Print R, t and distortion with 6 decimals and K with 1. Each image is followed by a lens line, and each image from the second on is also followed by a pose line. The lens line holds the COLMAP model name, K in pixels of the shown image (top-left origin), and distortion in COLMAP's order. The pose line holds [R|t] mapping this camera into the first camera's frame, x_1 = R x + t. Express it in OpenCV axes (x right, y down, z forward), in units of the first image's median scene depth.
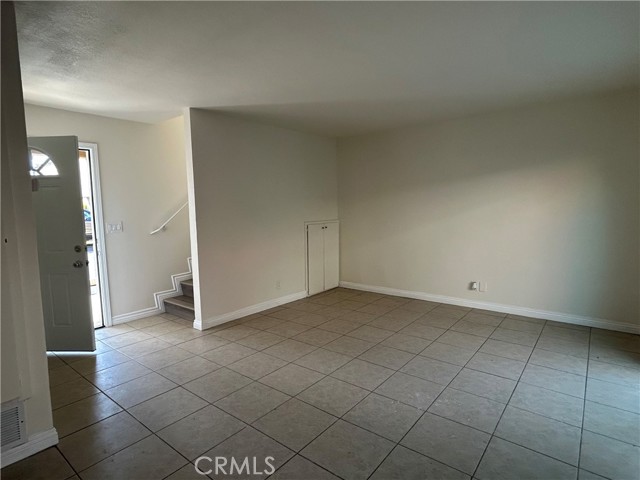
lens RADIAL K [[352.9, 0, 320.0], [0, 352.9, 240.0], [0, 0, 1]] dist [0.000572, -0.001192]
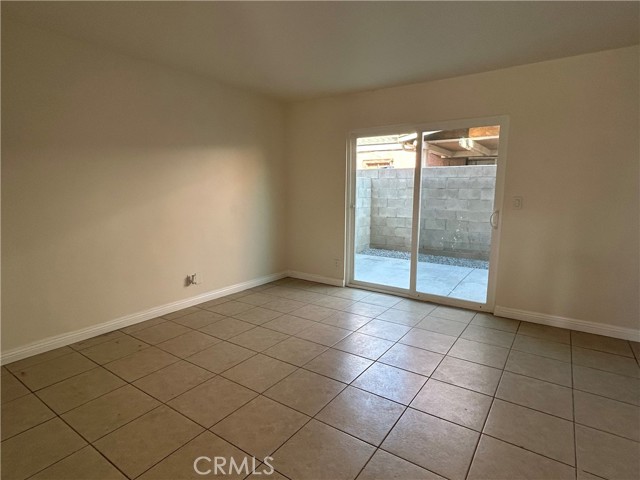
lens RADIAL K [[352.9, 0, 320.0], [0, 352.9, 240.0], [0, 0, 1]] dist [0.000572, -0.001192]
pose [[-0.068334, -0.128104, 0.989404, -0.508451], [0.092532, 0.986633, 0.134136, -0.060740], [-0.993362, 0.100717, -0.055567, 0.923406]]
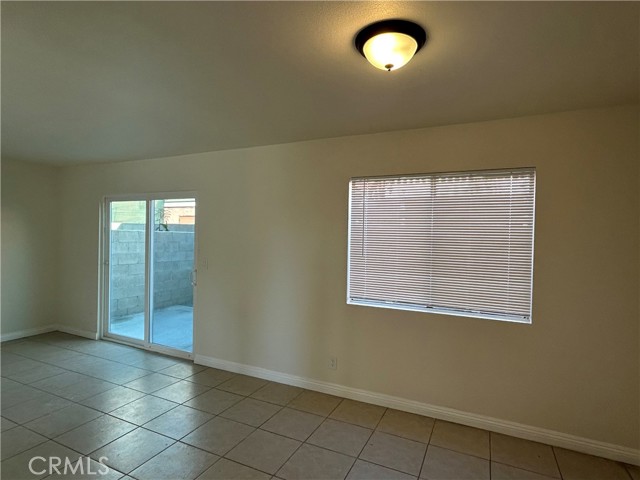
lens RADIAL K [[352.9, 0, 320.0], [0, 352.9, 240.0], [0, 0, 1]] dist [0.000572, -0.001192]
pose [[-0.232969, -0.001316, 0.972483, -0.768249], [0.071073, 0.997302, 0.018376, -0.054790], [-0.969884, 0.073399, -0.232246, 0.238525]]
